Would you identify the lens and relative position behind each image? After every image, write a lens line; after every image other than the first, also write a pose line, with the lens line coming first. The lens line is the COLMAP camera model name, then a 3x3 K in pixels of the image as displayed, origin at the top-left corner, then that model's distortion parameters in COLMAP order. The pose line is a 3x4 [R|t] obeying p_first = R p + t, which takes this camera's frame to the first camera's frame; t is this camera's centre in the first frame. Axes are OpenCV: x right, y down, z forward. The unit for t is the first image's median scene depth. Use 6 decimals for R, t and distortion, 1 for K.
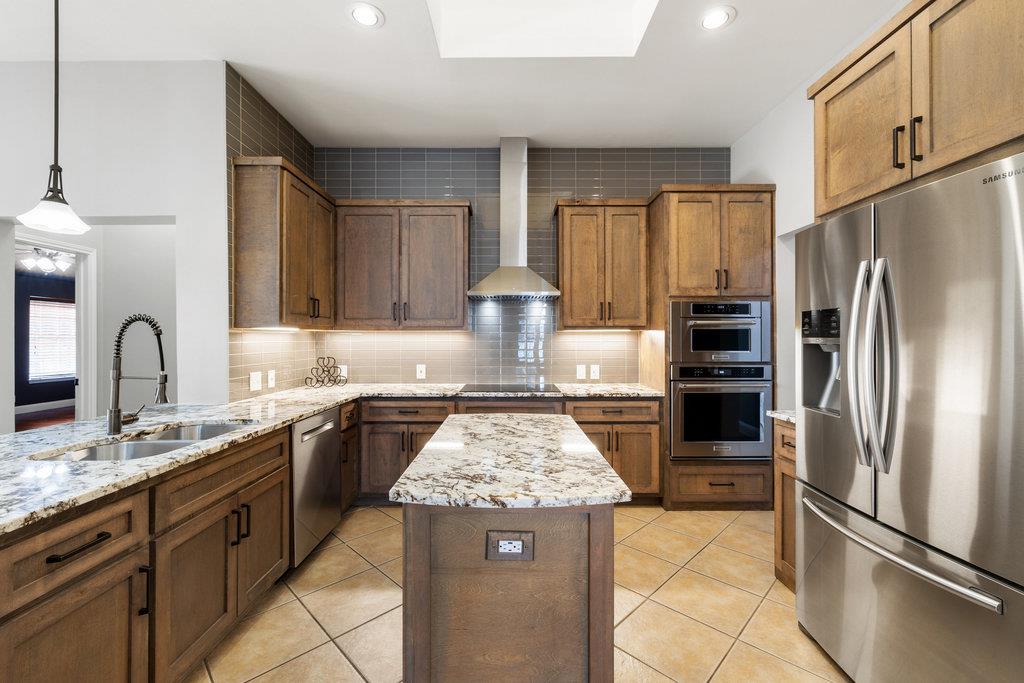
lens RADIAL K [[425.3, 0, 514.0], [0, 425.3, 339.1], [0, 0, 1]] dist [-0.000871, -0.000132]
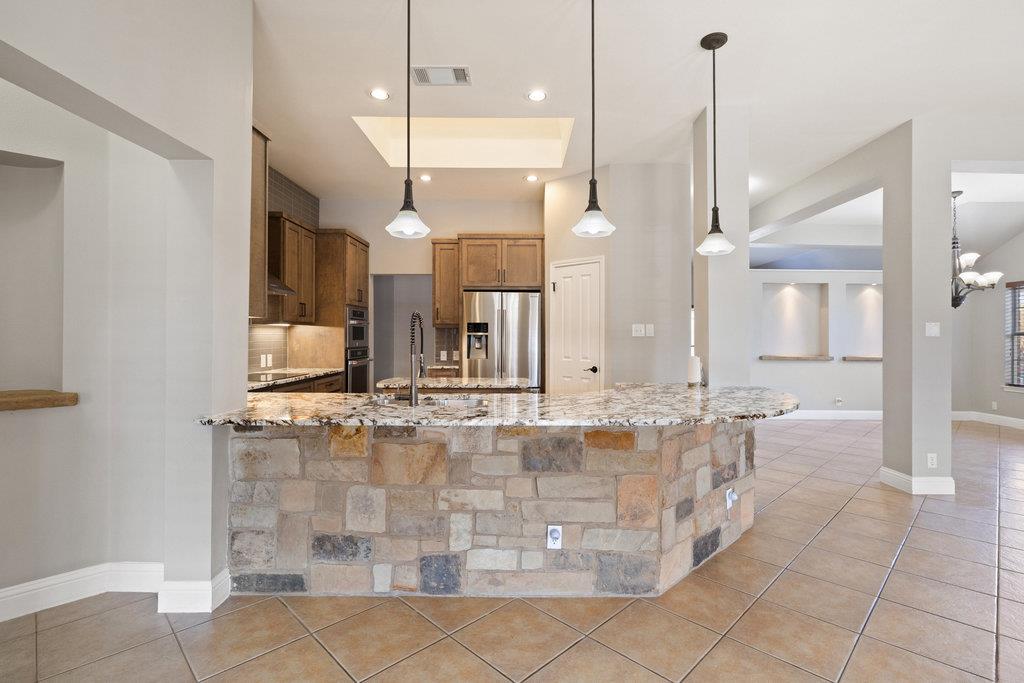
lens RADIAL K [[482.4, 0, 512.0], [0, 482.4, 341.5], [0, 0, 1]] dist [0.000057, -0.000026]
pose [[0.021904, -0.008631, 0.999723, -1.291446], [-0.004898, 0.999950, 0.008740, 0.013096], [-0.999748, -0.005089, 0.021860, 0.367705]]
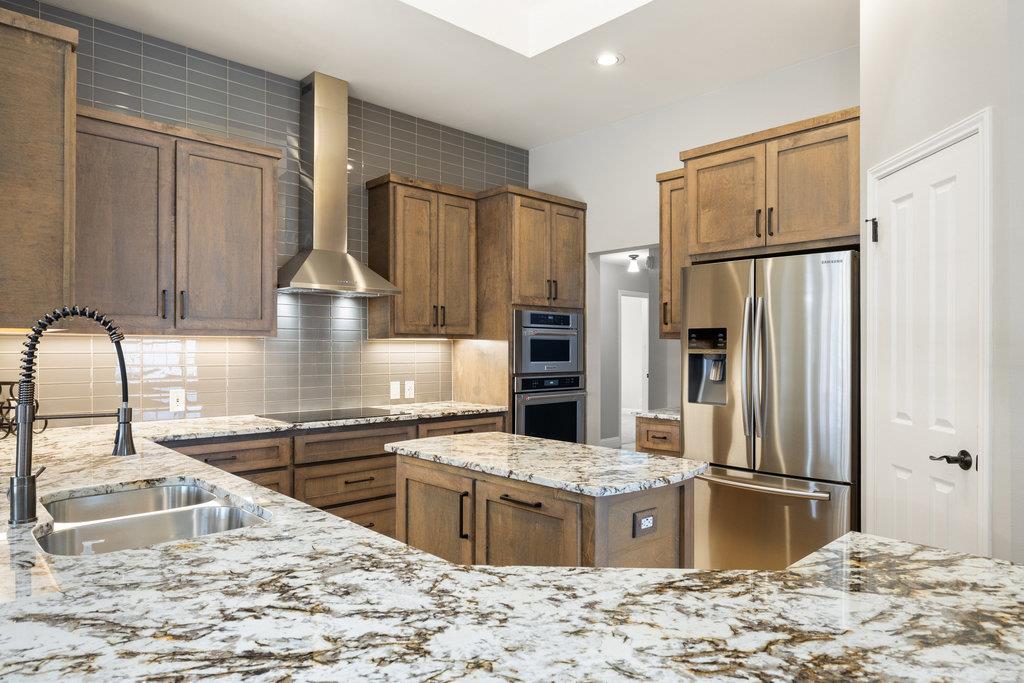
lens RADIAL K [[621.6, 0, 512.4], [0, 621.6, 351.9], [0, 0, 1]] dist [-0.000572, -0.000458]
pose [[0.732335, -0.000877, 0.680944, -0.559881], [-0.002547, 0.999989, 0.004027, -0.000599], [-0.680939, -0.004684, 0.732325, -0.010261]]
